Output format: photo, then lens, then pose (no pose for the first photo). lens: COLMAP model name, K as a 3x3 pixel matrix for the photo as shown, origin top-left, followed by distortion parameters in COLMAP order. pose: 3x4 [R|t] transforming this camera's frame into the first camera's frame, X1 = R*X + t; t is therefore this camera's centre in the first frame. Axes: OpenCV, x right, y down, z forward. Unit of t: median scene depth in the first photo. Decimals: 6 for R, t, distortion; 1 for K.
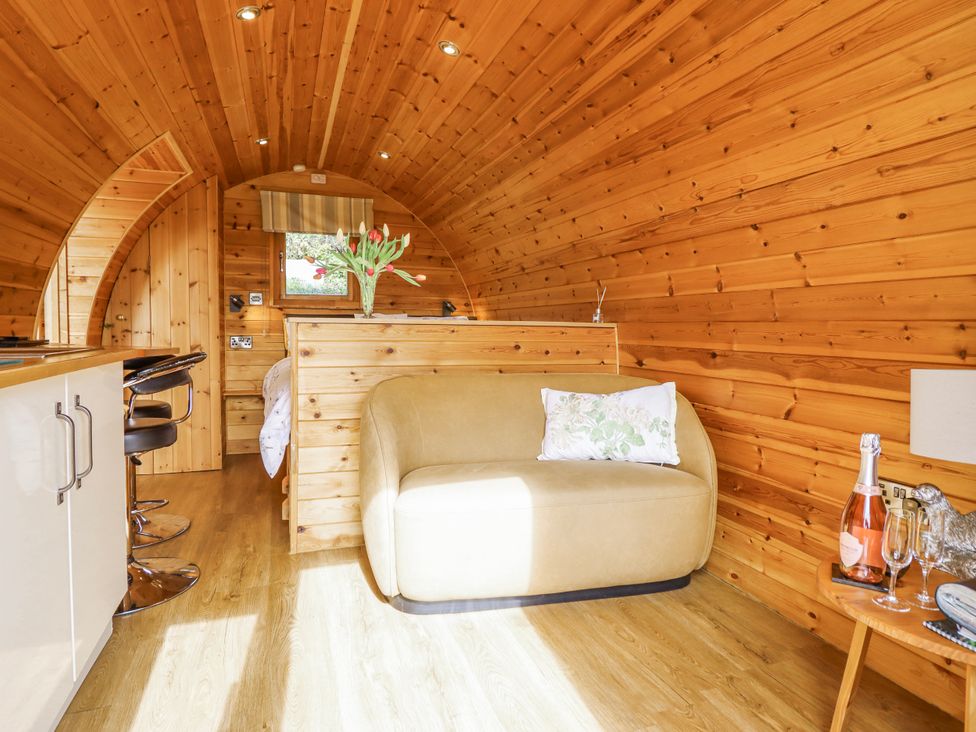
lens RADIAL K [[594.4, 0, 485.9], [0, 594.4, 356.1], [0, 0, 1]] dist [0.008797, -0.006754]
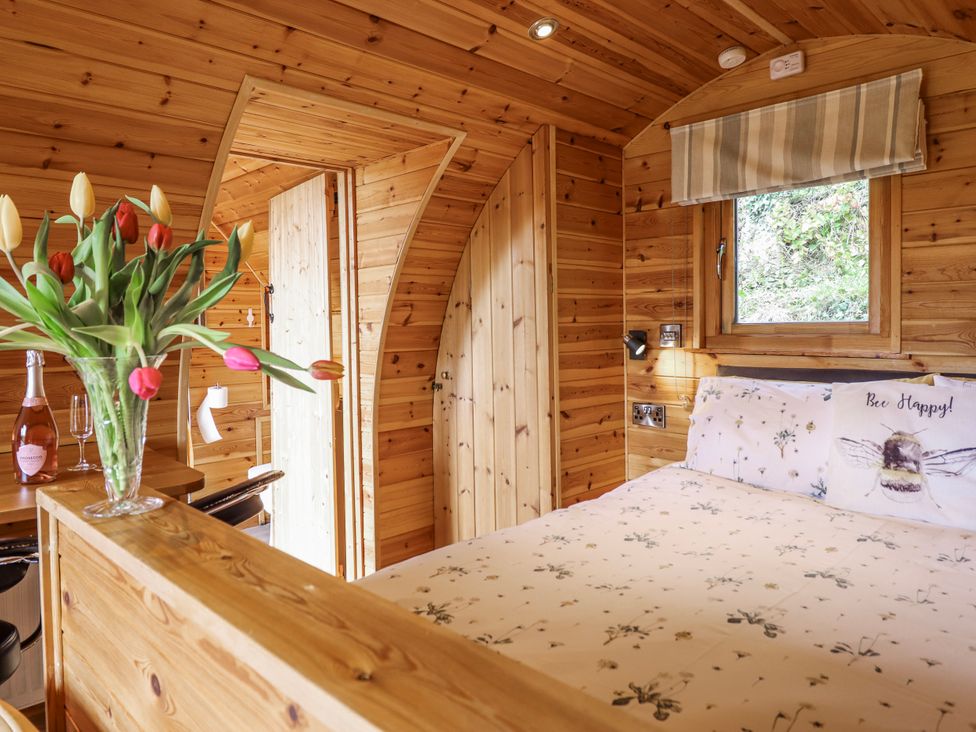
lens RADIAL K [[668.5, 0, 486.5], [0, 668.5, 348.9], [0, 0, 1]] dist [0.003287, -0.007751]
pose [[0.436978, 0.021331, -0.899219, 0.102933], [-0.023030, 0.999656, 0.012522, -0.117197], [0.899177, 0.015237, 0.437319, 0.785529]]
